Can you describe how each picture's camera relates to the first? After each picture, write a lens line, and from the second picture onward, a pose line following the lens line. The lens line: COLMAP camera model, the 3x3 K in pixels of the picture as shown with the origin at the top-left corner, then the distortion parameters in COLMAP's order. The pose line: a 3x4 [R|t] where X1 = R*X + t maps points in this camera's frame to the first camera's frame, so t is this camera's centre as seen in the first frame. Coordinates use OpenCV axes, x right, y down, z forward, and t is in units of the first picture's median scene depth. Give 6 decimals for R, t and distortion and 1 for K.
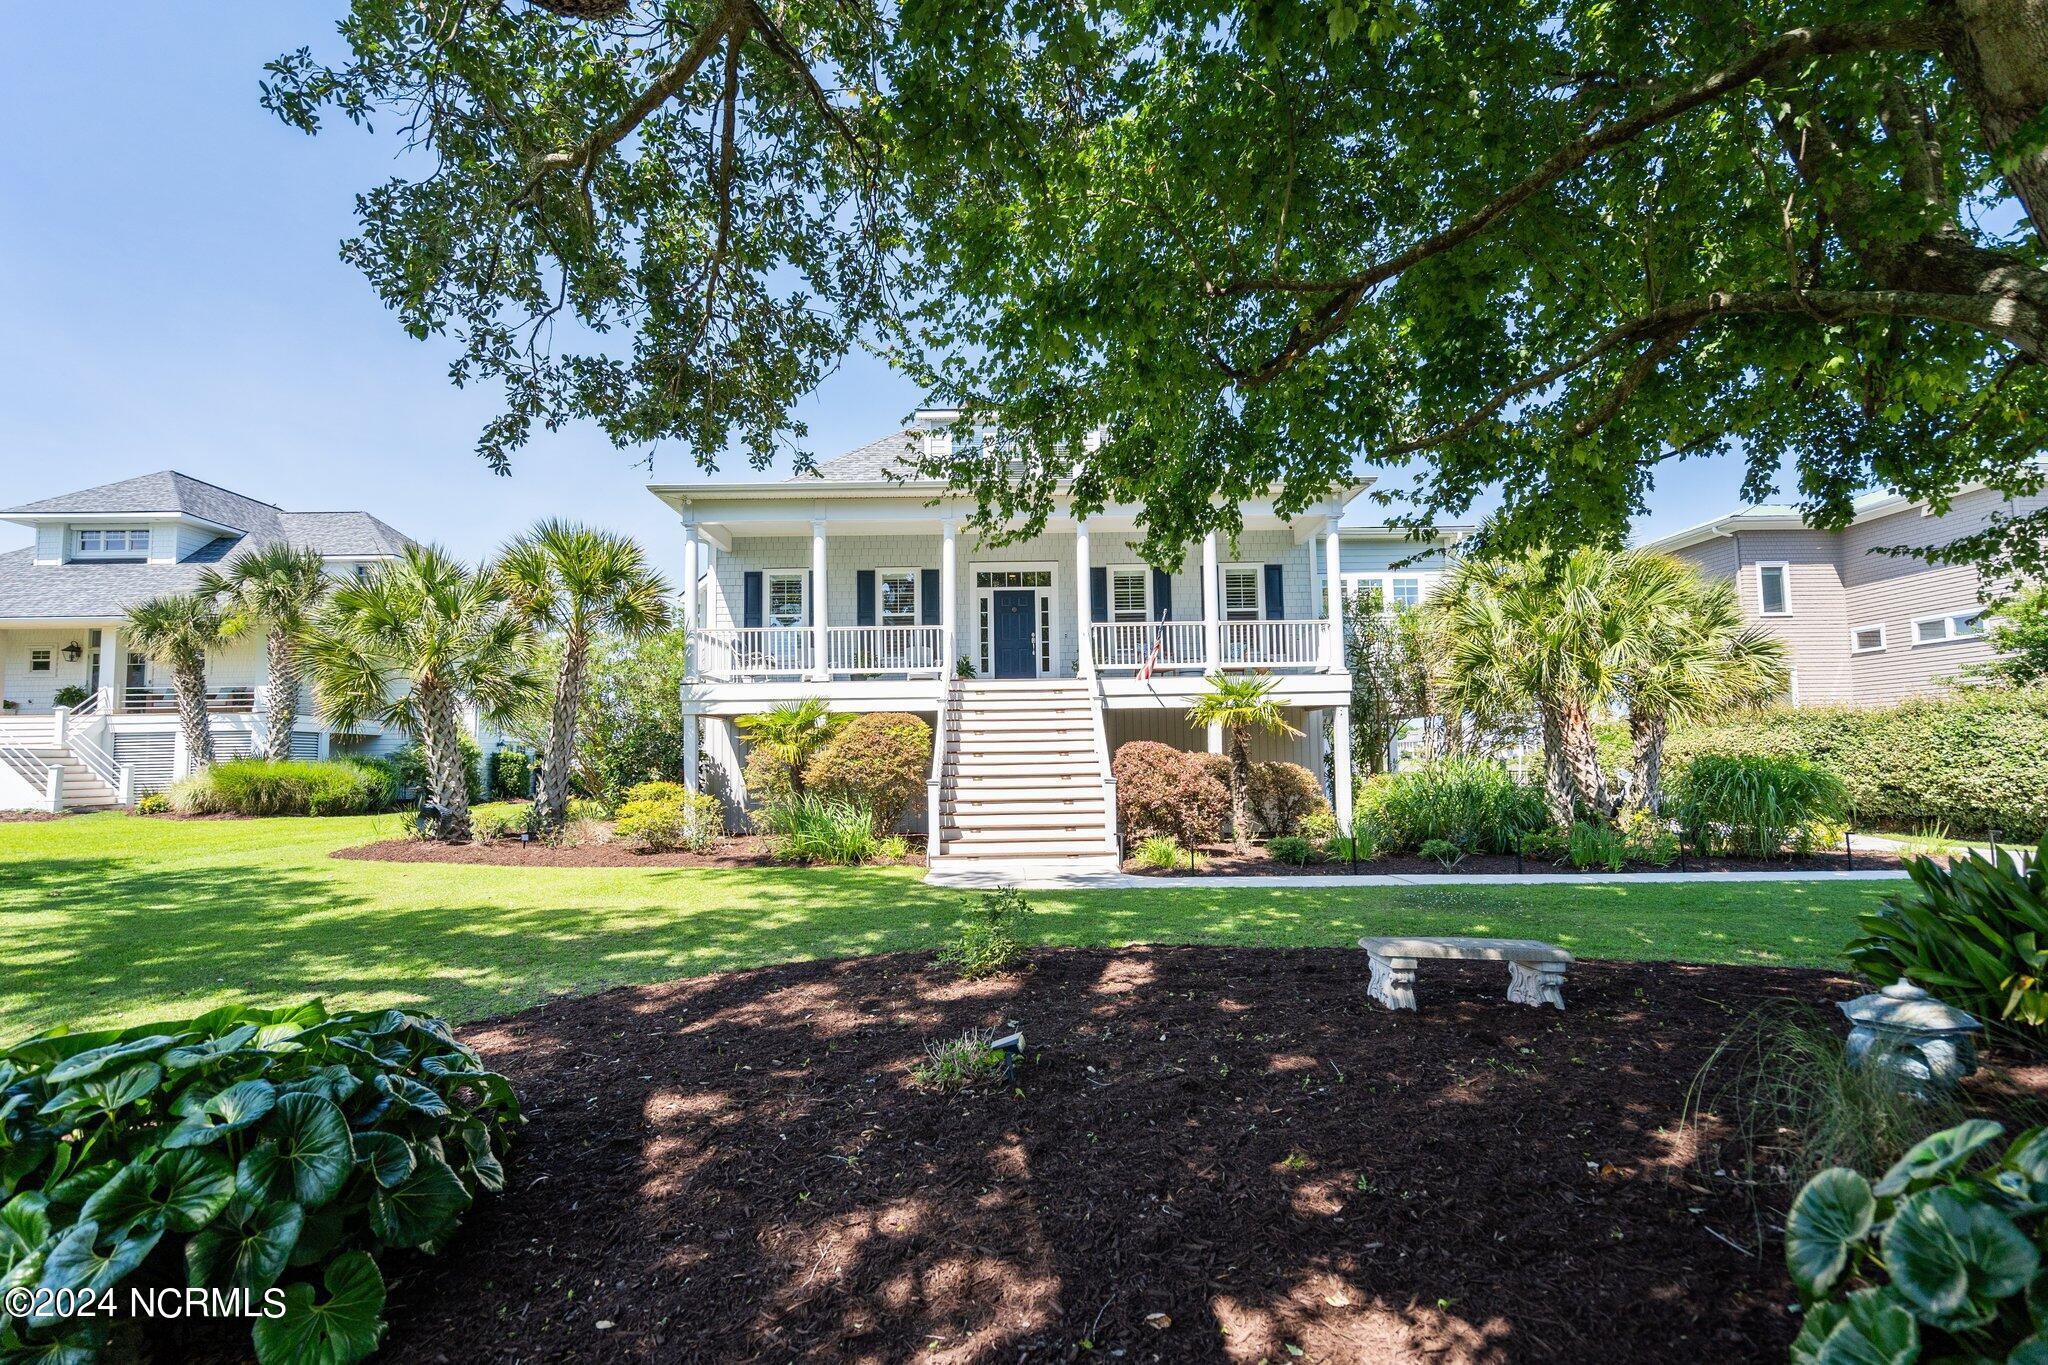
lens RADIAL K [[939.3, 0, 1026.5], [0, 939.3, 697.0], [0, 0, 1]] dist [-0.000056, -0.000032]
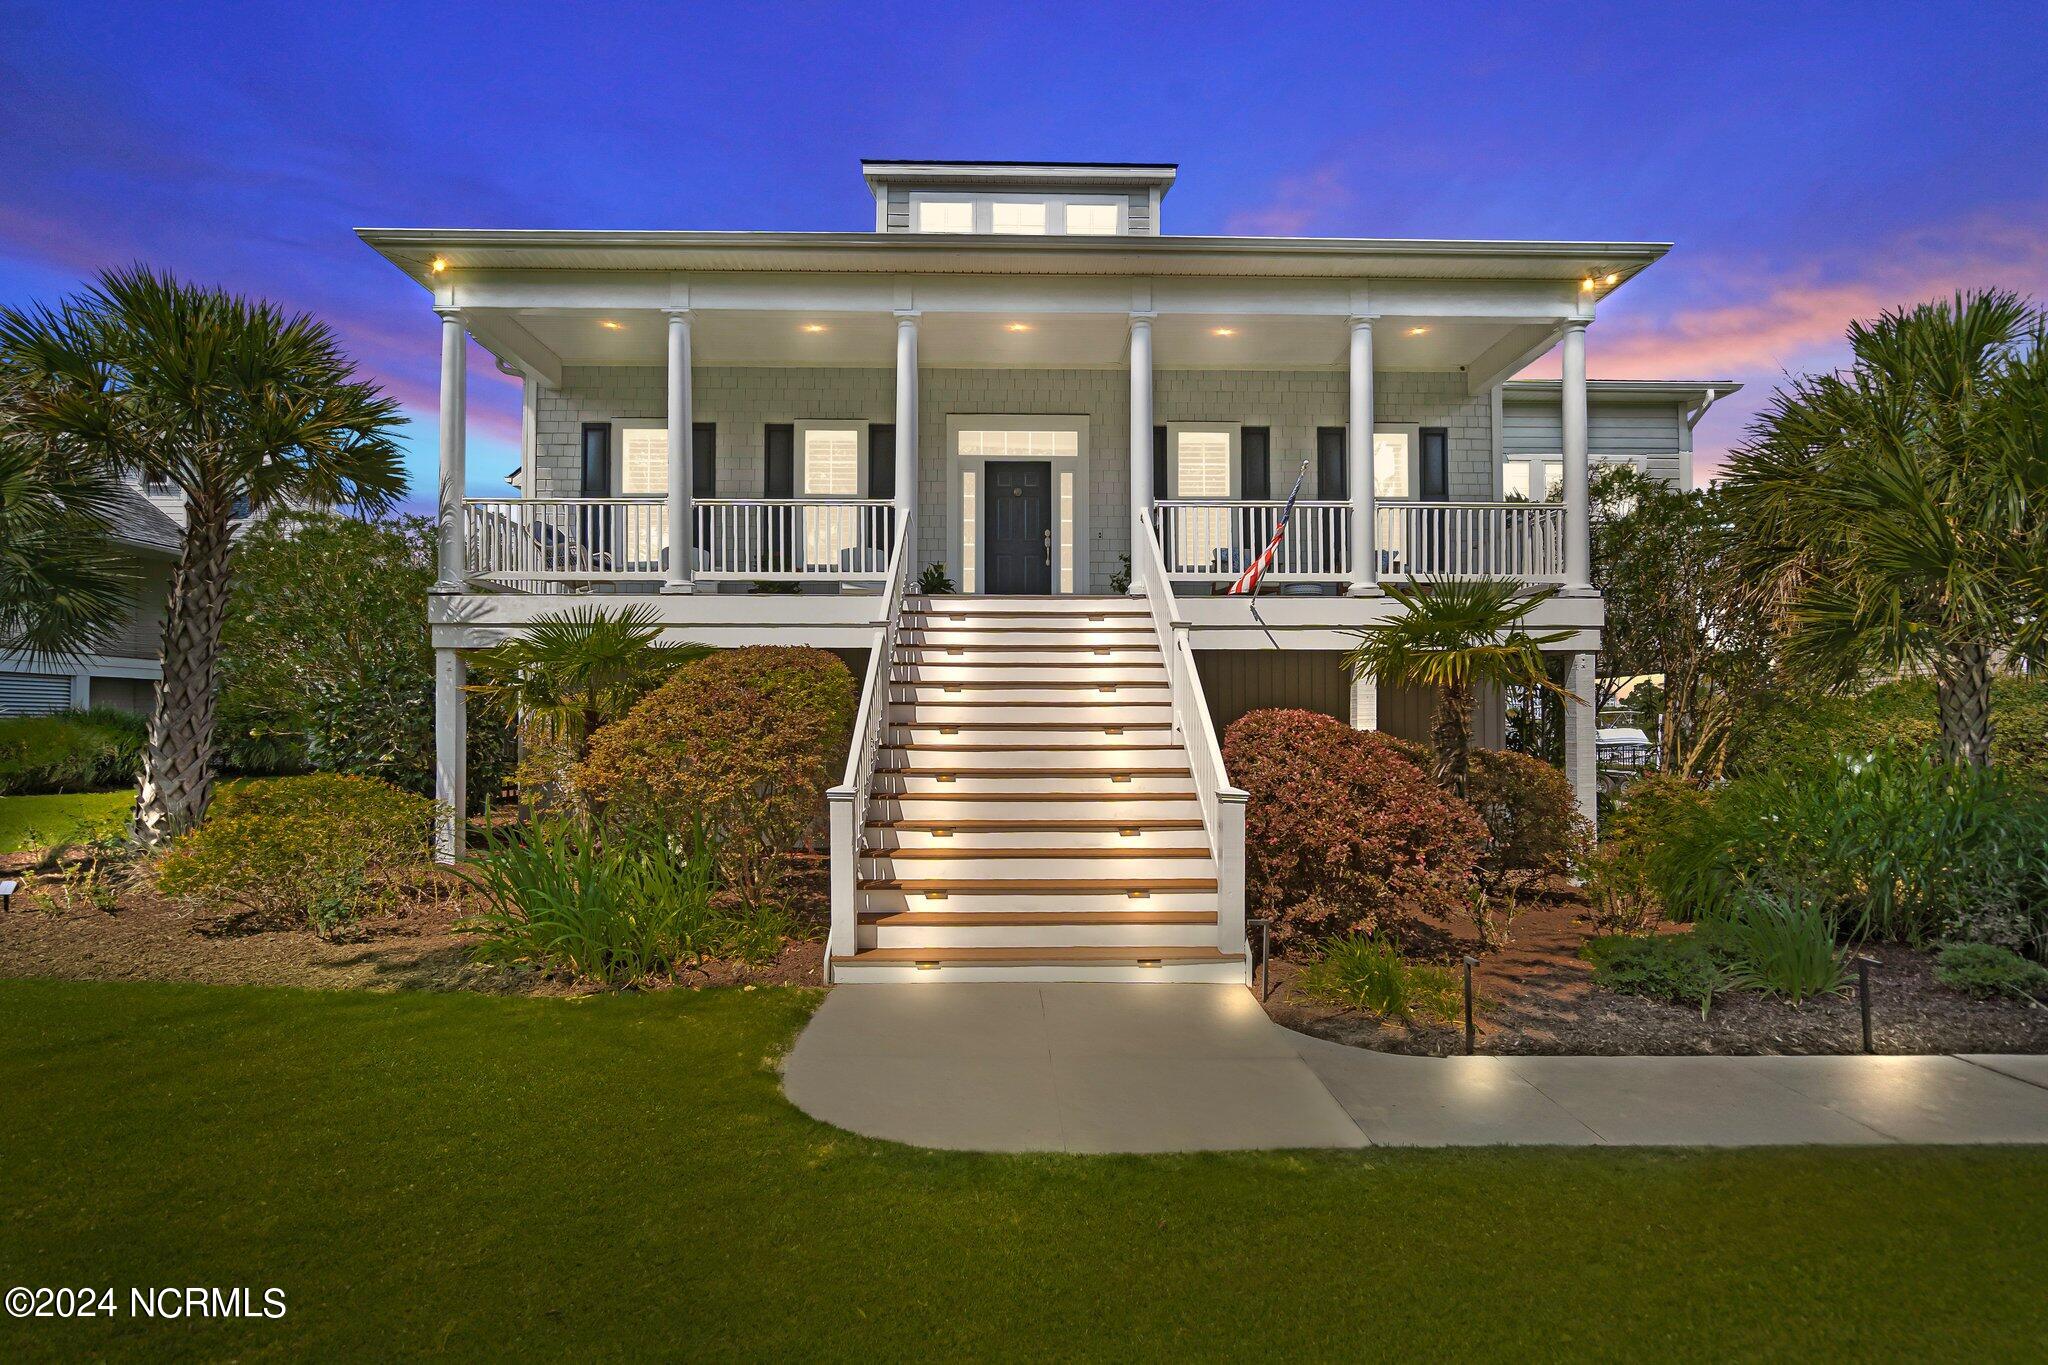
lens RADIAL K [[939.3, 0, 1026.5], [0, 939.3, 697.0], [0, 0, 1]] dist [-0.000056, -0.000032]
pose [[0.999828, 0.016756, 0.007944, -0.012684], [-0.017095, 0.998857, 0.044626, 0.018505], [-0.007187, -0.044754, 0.998972, 0.454718]]
